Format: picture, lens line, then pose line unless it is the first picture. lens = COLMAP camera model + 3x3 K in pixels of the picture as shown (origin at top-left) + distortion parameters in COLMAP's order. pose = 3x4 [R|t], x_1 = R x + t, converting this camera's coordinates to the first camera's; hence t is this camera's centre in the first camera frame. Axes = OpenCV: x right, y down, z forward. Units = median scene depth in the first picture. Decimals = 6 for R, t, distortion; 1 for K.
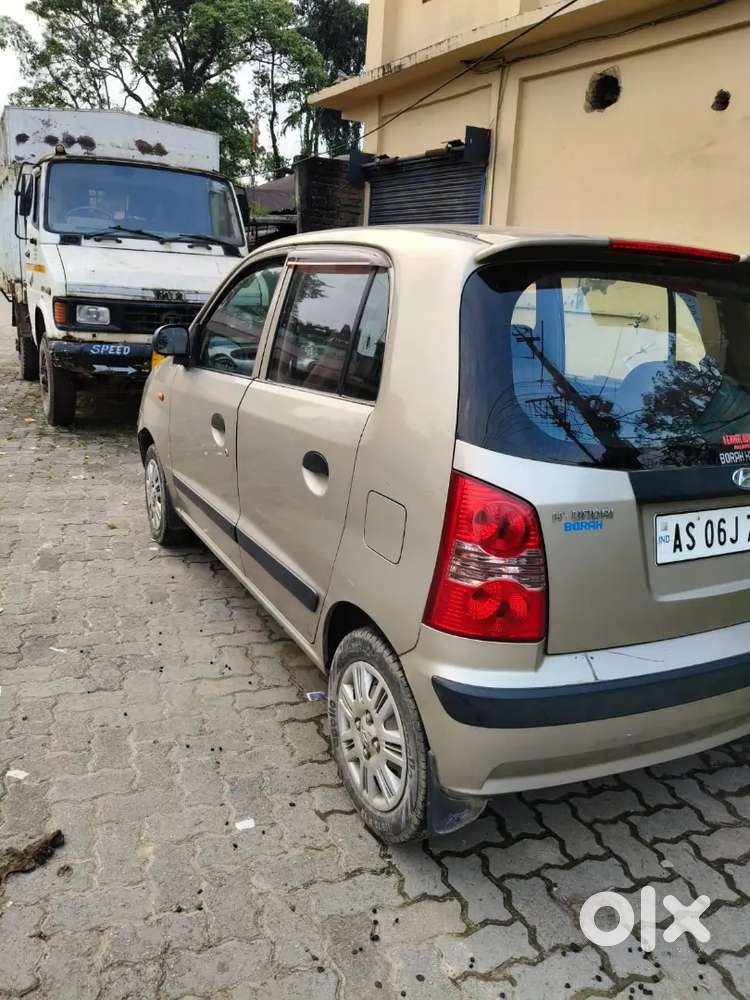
lens RADIAL K [[806.2, 0, 359.0], [0, 806.2, 496.4], [0, 0, 1]] dist [-0.021293, -0.000945]
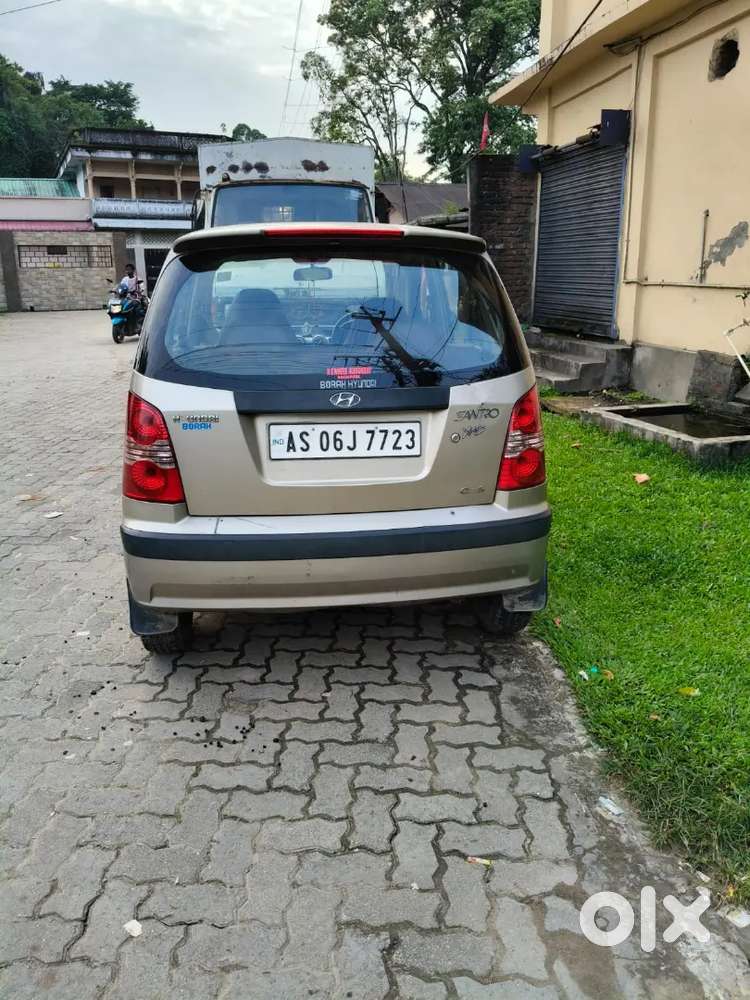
lens RADIAL K [[805.9, 0, 365.5], [0, 805.9, 499.2], [0, 0, 1]] dist [-0.011875, -0.004026]
pose [[0.927943, 0.042808, -0.370255, 0.287947], [-0.040083, 0.999083, 0.015056, 0.034574], [0.370560, 0.000870, 0.928808, -0.069208]]
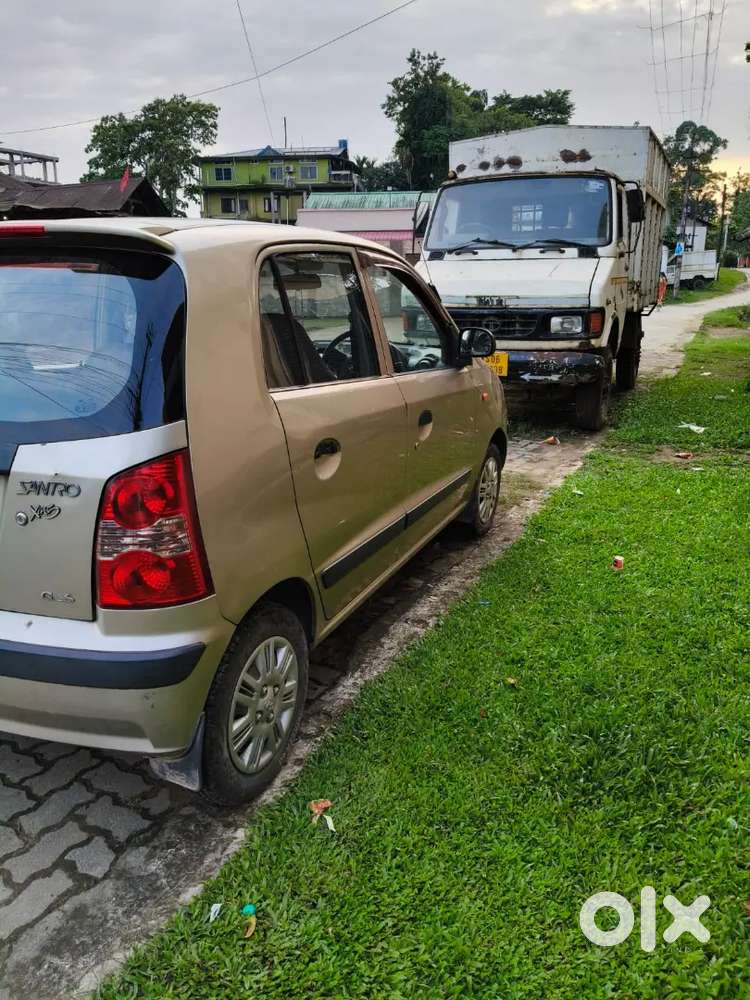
lens RADIAL K [[806.2, 0, 359.0], [0, 806.2, 496.4], [0, 0, 1]] dist [-0.021293, -0.000945]
pose [[0.598492, 0.147146, -0.787500, 0.465219], [-0.164242, 0.984644, 0.059161, -0.033581], [0.784112, 0.093933, 0.613469, 0.233545]]
